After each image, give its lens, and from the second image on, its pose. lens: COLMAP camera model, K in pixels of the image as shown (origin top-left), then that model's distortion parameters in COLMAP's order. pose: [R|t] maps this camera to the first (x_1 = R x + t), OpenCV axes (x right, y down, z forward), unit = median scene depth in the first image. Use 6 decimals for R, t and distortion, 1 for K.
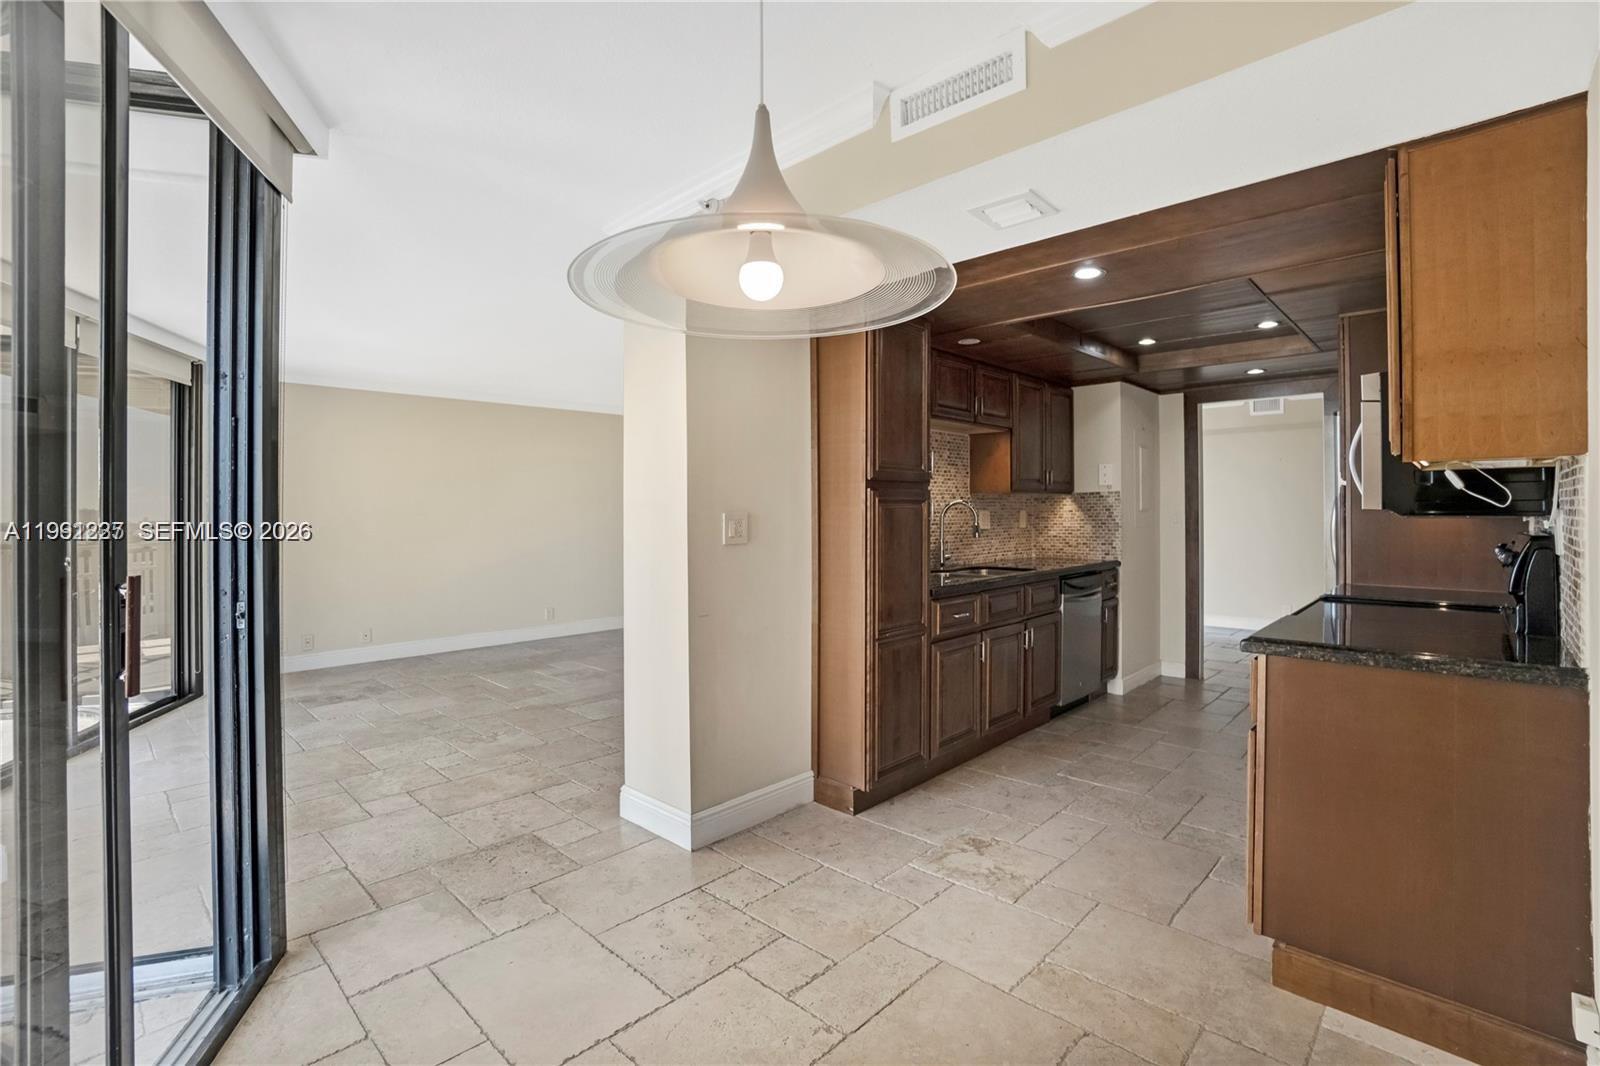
lens RADIAL K [[743.7, 0, 782.0], [0, 743.7, 513.8], [0, 0, 1]] dist [-0.051843, 0.023224]
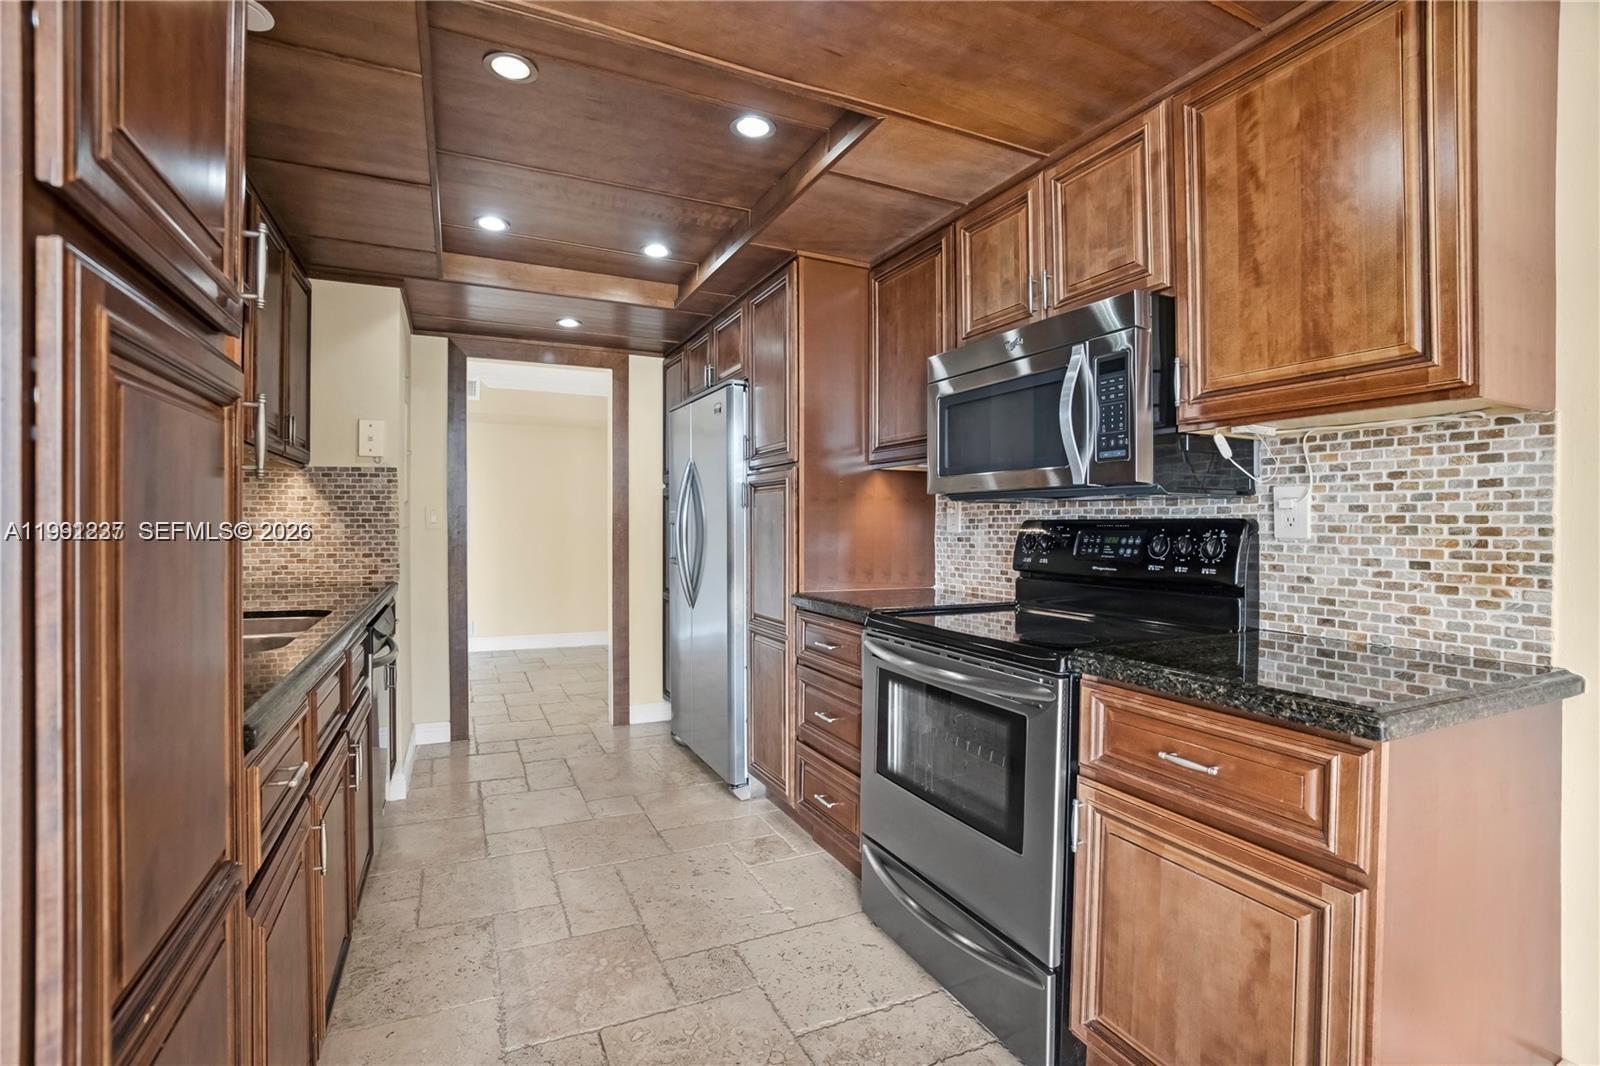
lens RADIAL K [[731.4, 0, 790.9], [0, 731.4, 537.6], [0, 0, 1]] dist [-0.060152, 0.010472]
pose [[0.351504, -0.007918, 0.936153, 0.023082], [-0.005168, 0.999933, 0.010398, 0.024655], [-0.936172, -0.008493, 0.351439, 0.621898]]
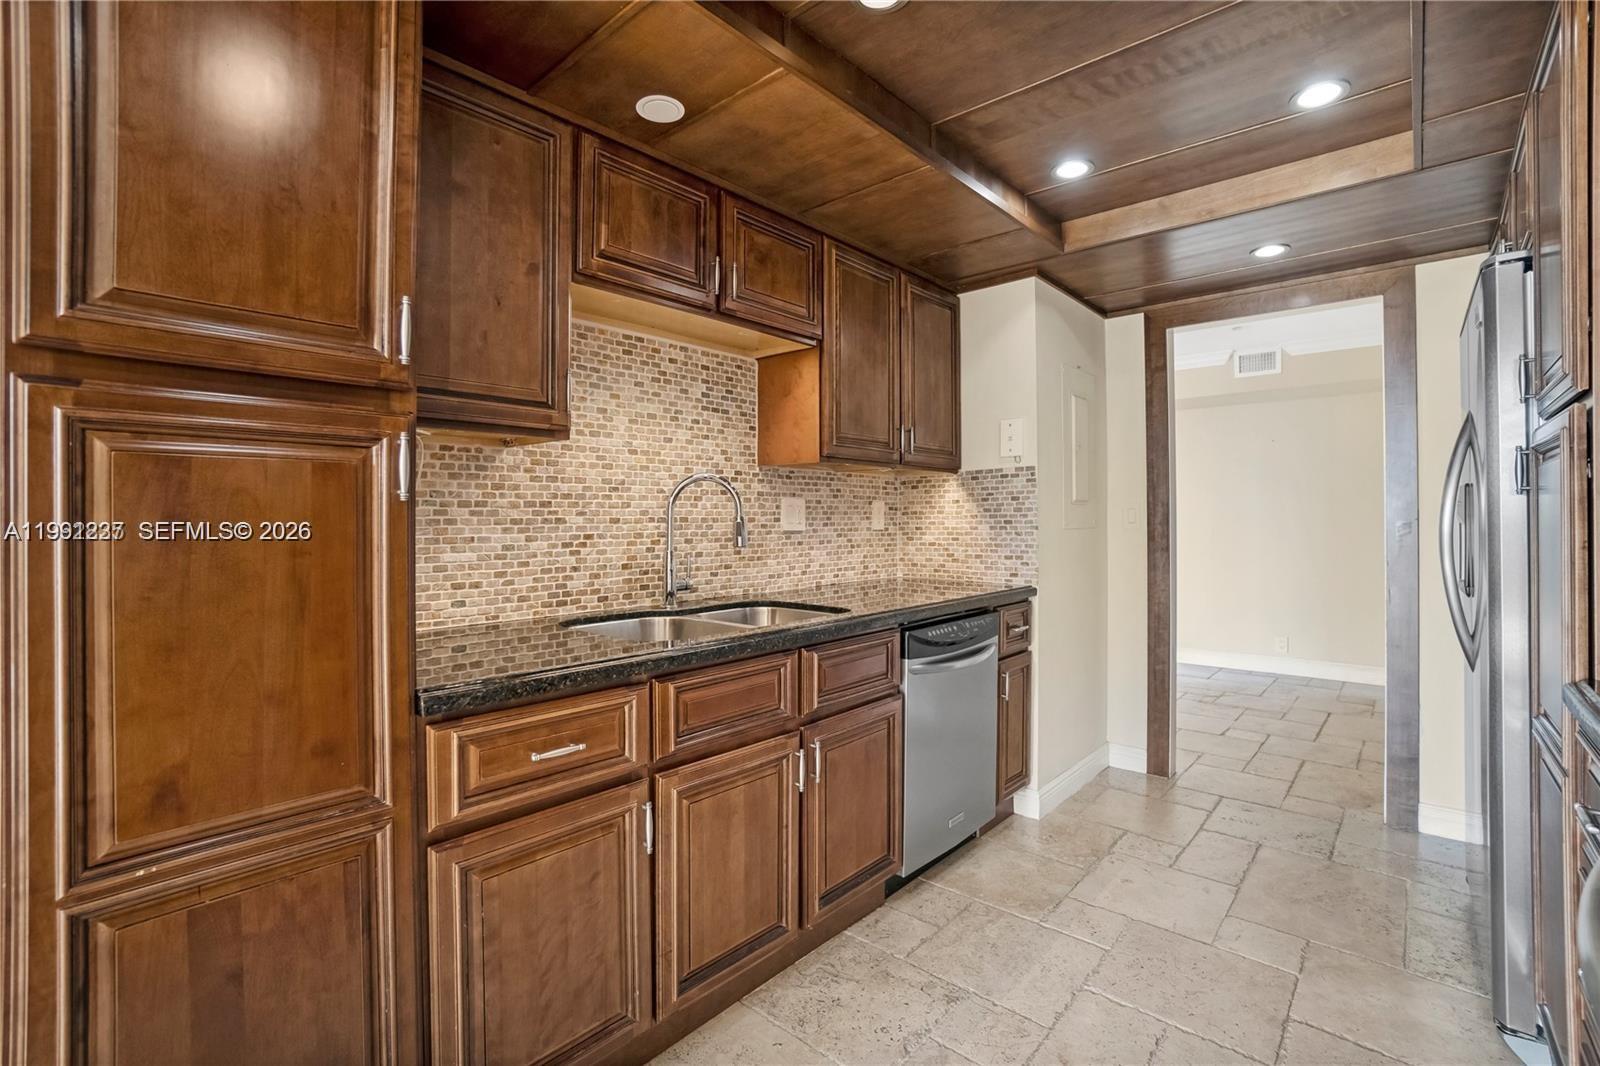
lens RADIAL K [[720.6, 0, 789.5], [0, 720.6, 519.2], [0, 0, 1]] dist [-0.053334, 0.019385]
pose [[0.999395, 0.001302, 0.034762, 0.317743], [-0.001161, 0.999991, -0.004084, 0.017327], [-0.034767, 0.004041, 0.999387, 0.573128]]
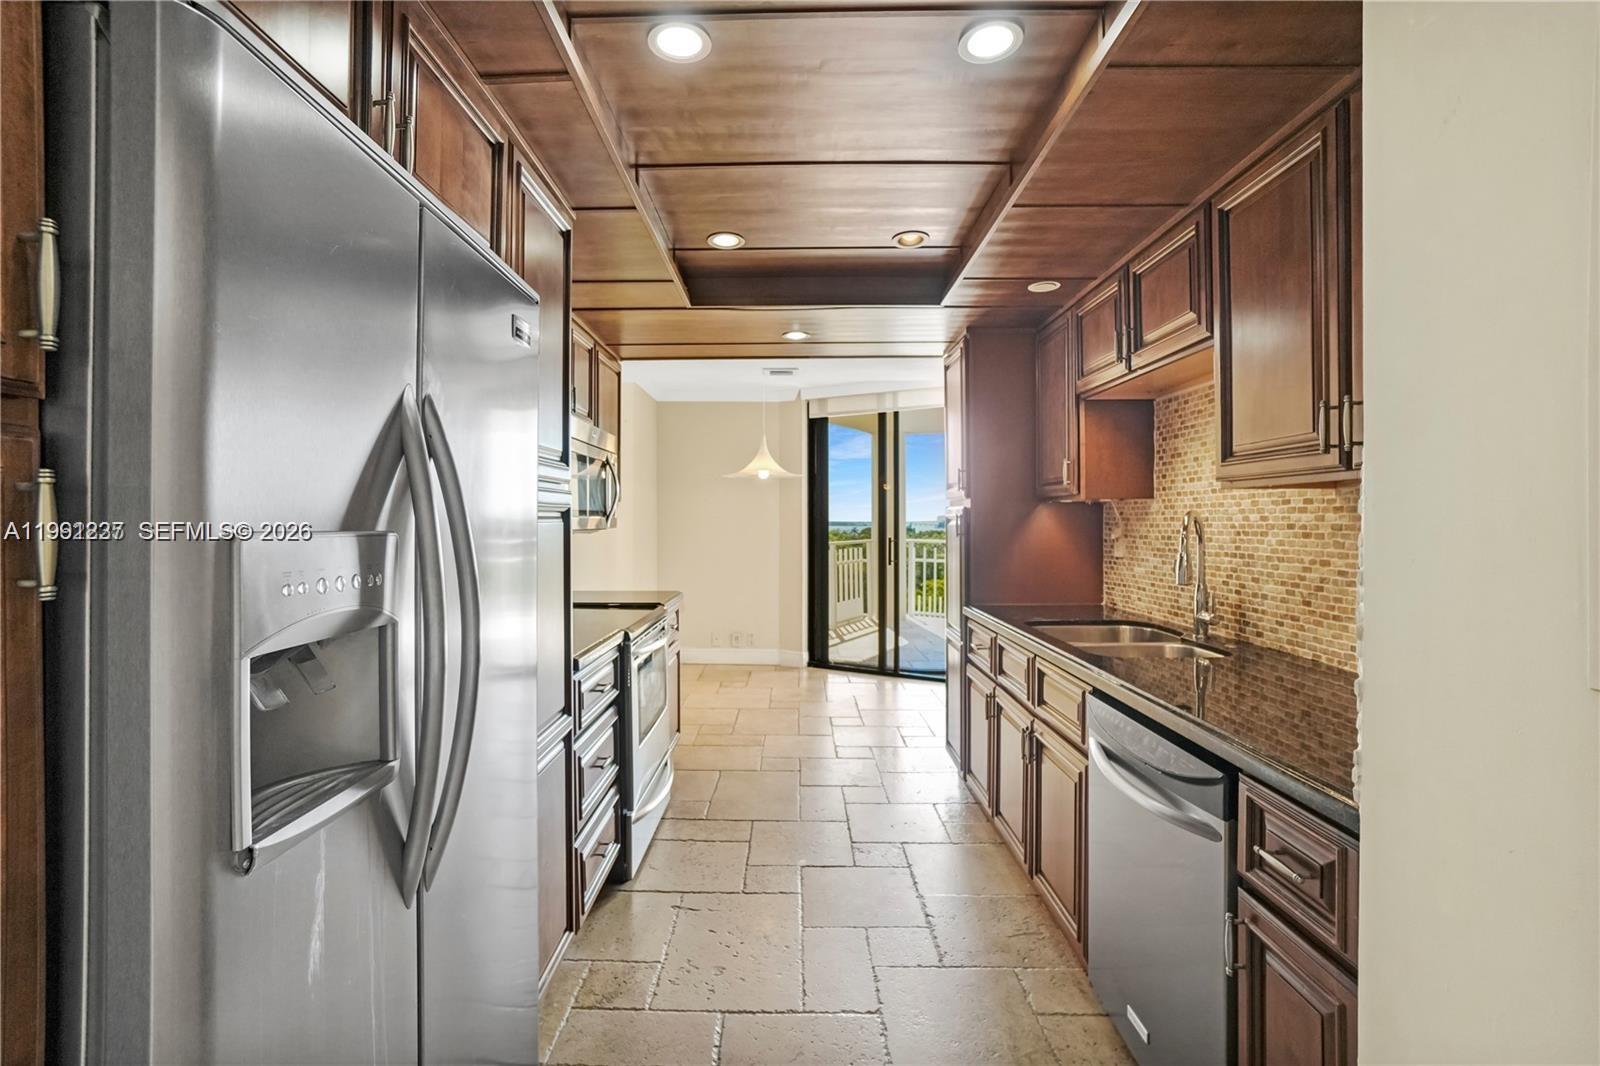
lens RADIAL K [[719.5, 0, 777.8], [0, 719.5, 513.1], [0, 0, 1]] dist [-0.051551, 0.023466]
pose [[-0.731409, -0.000711, -0.681939, 0.901760], [0.001255, 0.999996, -0.002388, -0.017842], [0.681938, -0.002602, -0.731405, 1.331815]]
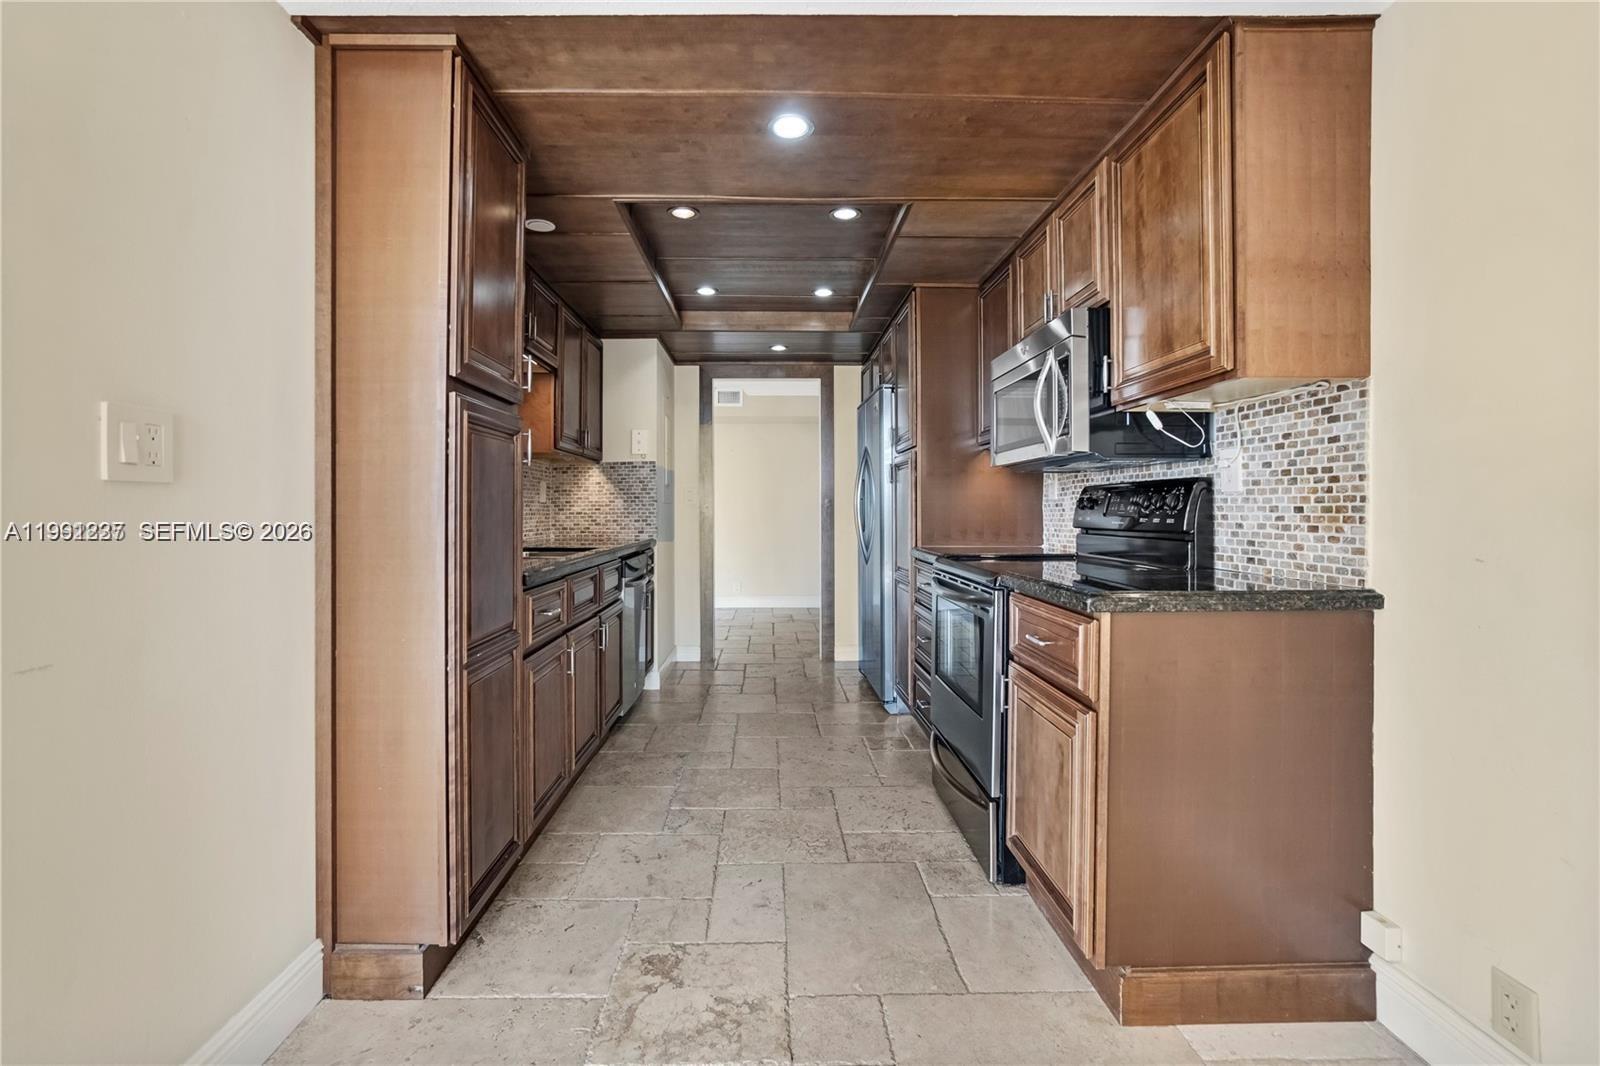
lens RADIAL K [[719.5, 0, 777.8], [0, 719.5, 513.1], [0, 0, 1]] dist [-0.051551, 0.023466]
pose [[0.704775, 0.002233, 0.709427, -0.068439], [-0.000041, 0.999995, -0.003106, 0.044892], [-0.709431, 0.002160, 0.704772, 0.362355]]
